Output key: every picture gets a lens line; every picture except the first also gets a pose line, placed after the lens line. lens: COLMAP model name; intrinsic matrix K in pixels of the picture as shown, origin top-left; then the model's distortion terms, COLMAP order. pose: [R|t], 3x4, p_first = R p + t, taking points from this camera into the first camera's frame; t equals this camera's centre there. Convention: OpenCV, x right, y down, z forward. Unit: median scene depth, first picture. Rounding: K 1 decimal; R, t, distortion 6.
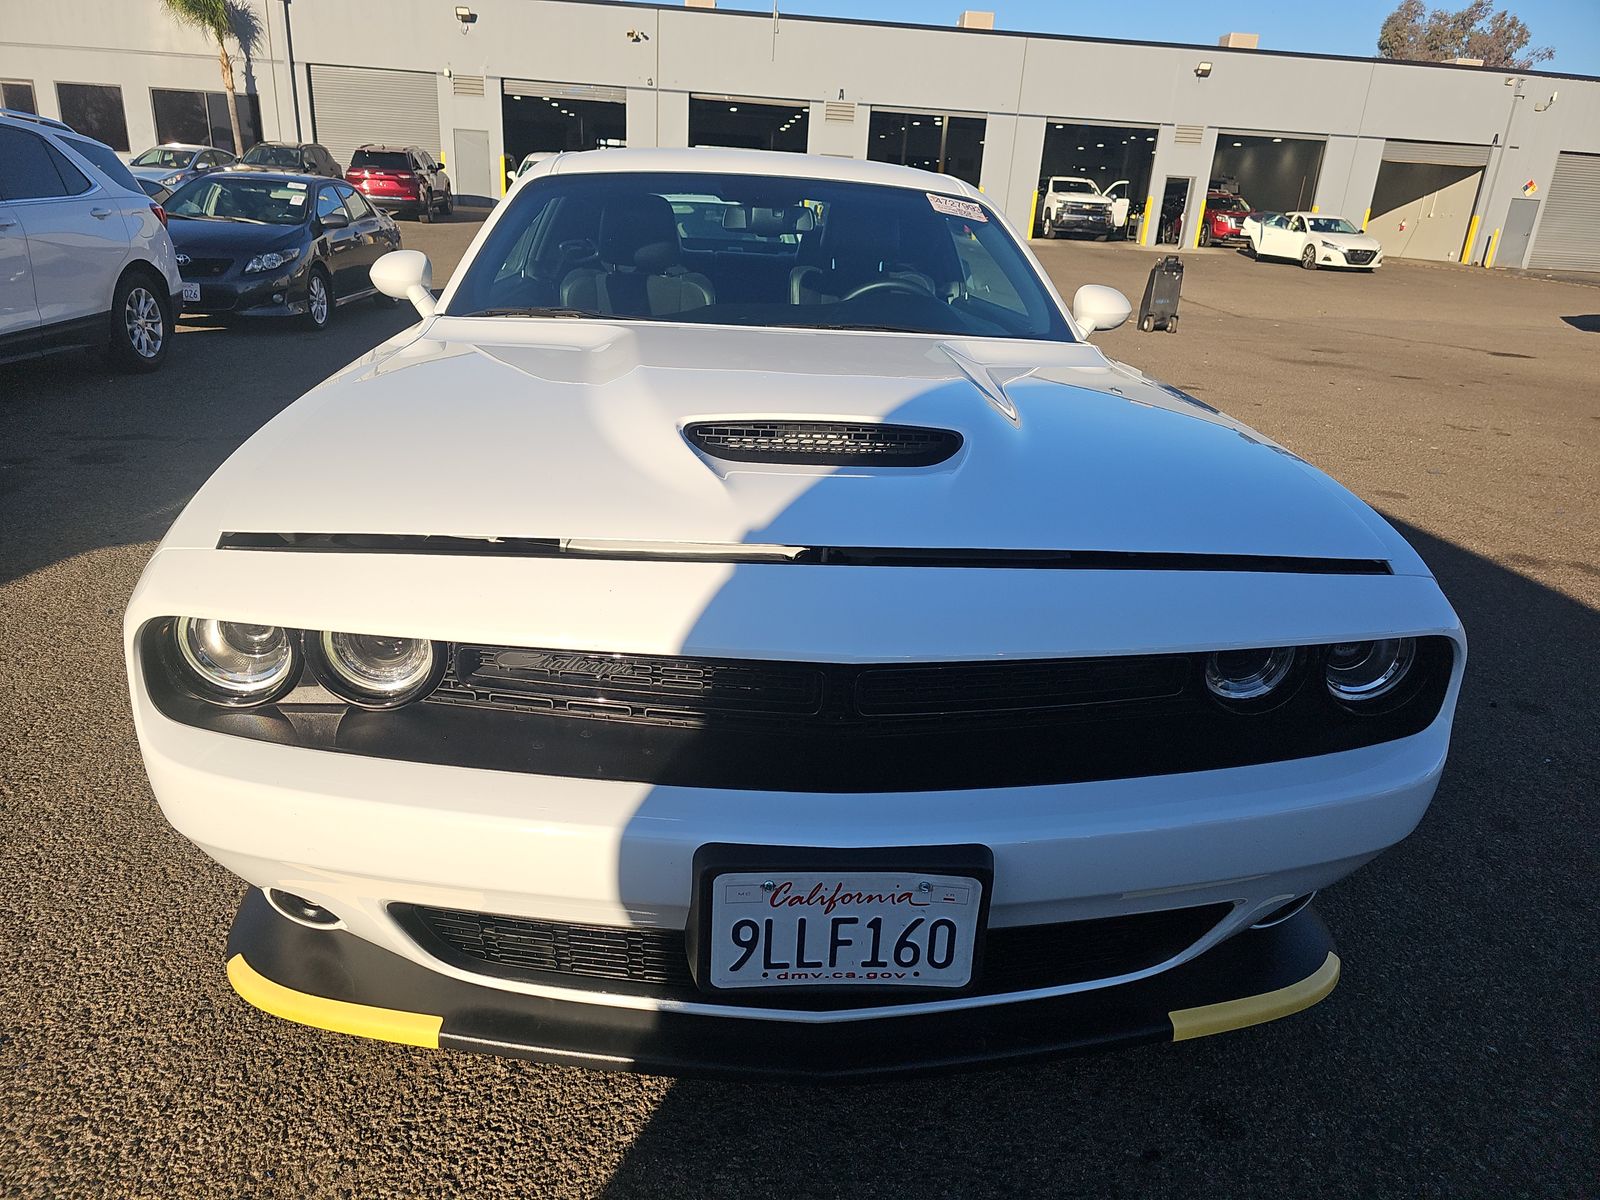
lens RADIAL K [[1161.7, 0, 802.2], [0, 1161.7, 622.1], [0, 0, 1]] dist [0.084564, -0.069731]
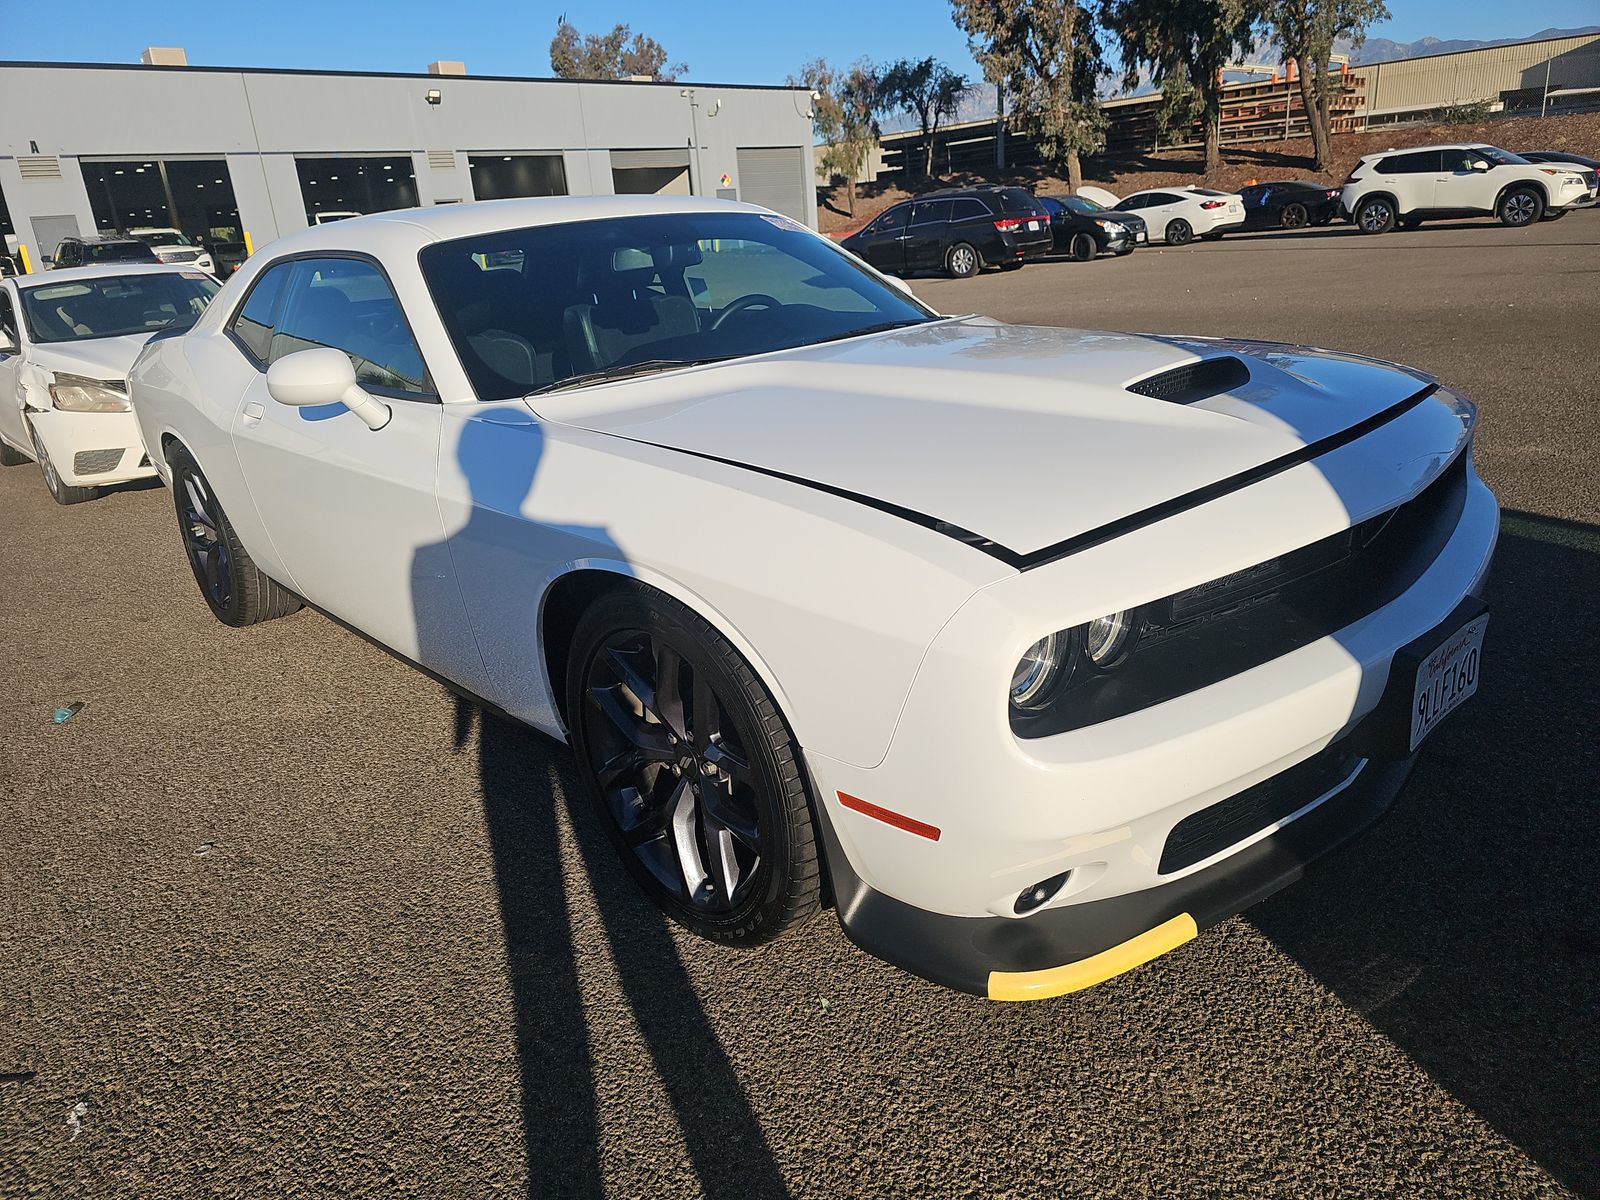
lens RADIAL K [[1161.7, 0, 802.2], [0, 1161.7, 622.1], [0, 0, 1]] dist [0.084564, -0.069731]
pose [[0.756011, -0.322038, 0.569859, -0.151991], [0.331274, 0.939115, 0.091222, -0.022234], [-0.564540, 0.119814, 0.816663, 0.027979]]
